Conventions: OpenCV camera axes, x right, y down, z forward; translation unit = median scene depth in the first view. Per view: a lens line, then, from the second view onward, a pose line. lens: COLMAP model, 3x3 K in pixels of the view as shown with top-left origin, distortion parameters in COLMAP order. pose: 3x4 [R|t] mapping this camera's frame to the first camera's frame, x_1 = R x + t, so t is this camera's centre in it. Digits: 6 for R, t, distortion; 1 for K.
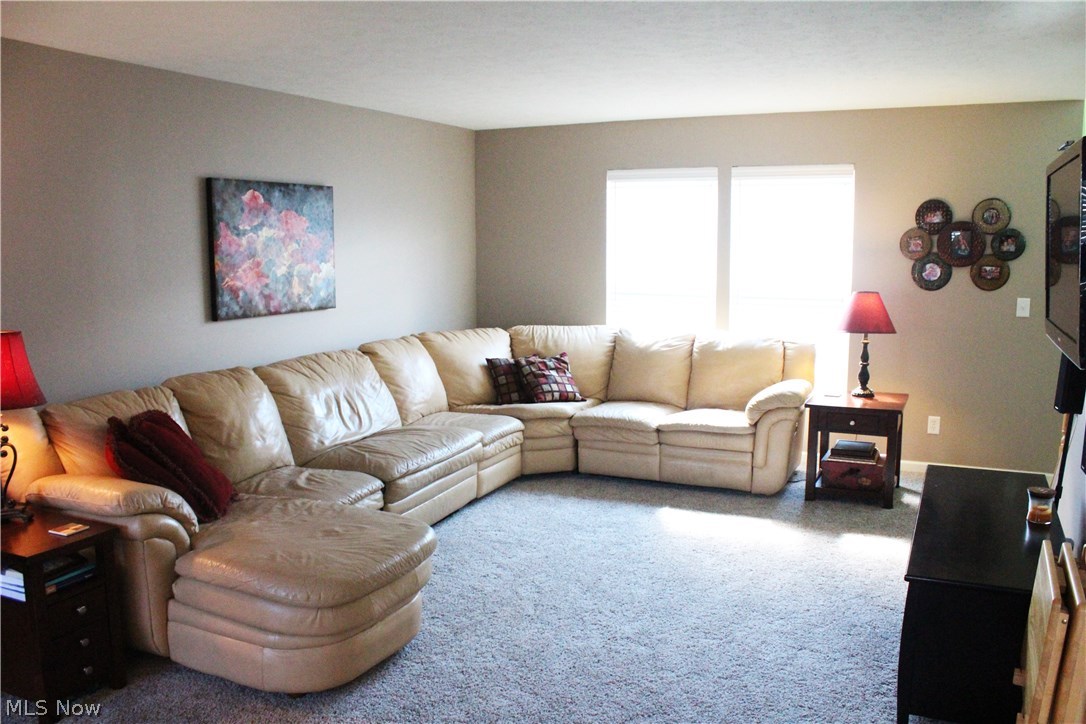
lens RADIAL K [[903.2, 0, 545.5], [0, 903.2, 374.0], [0, 0, 1]] dist [-0.169588, 0.149580]
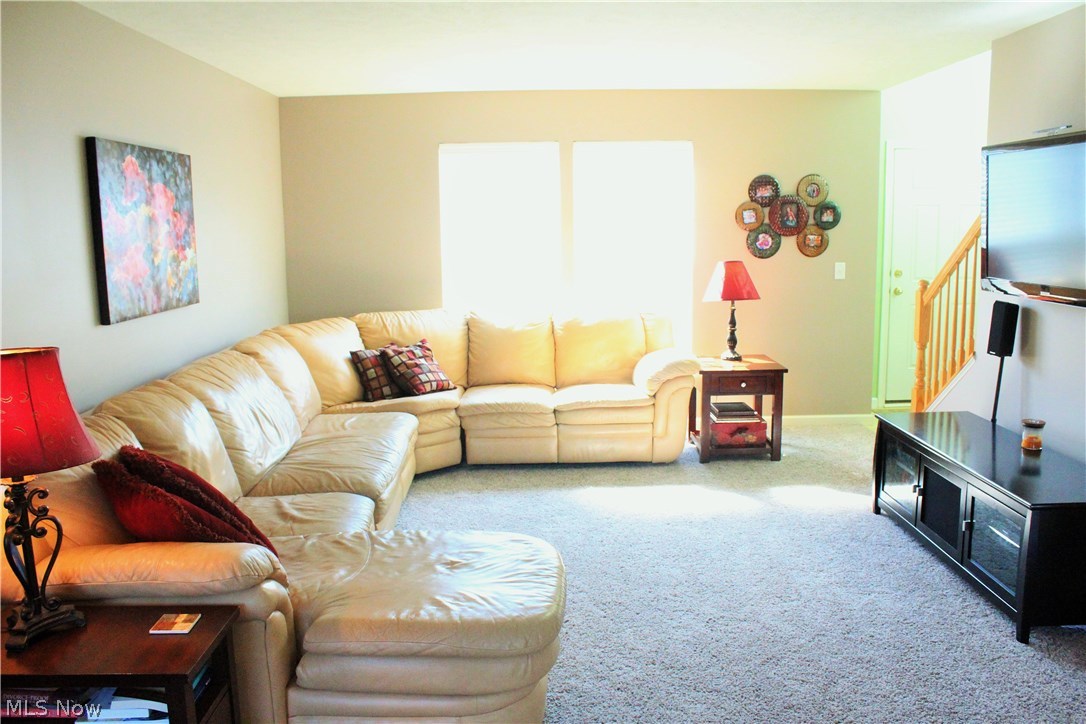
lens RADIAL K [[903.2, 0, 545.5], [0, 903.2, 374.0], [0, 0, 1]] dist [-0.169588, 0.149580]
pose [[0.898578, -0.083616, 0.430774, -0.298951], [0.075537, 0.996498, 0.035859, -0.013069], [-0.432264, 0.000317, 0.901747, 0.123238]]
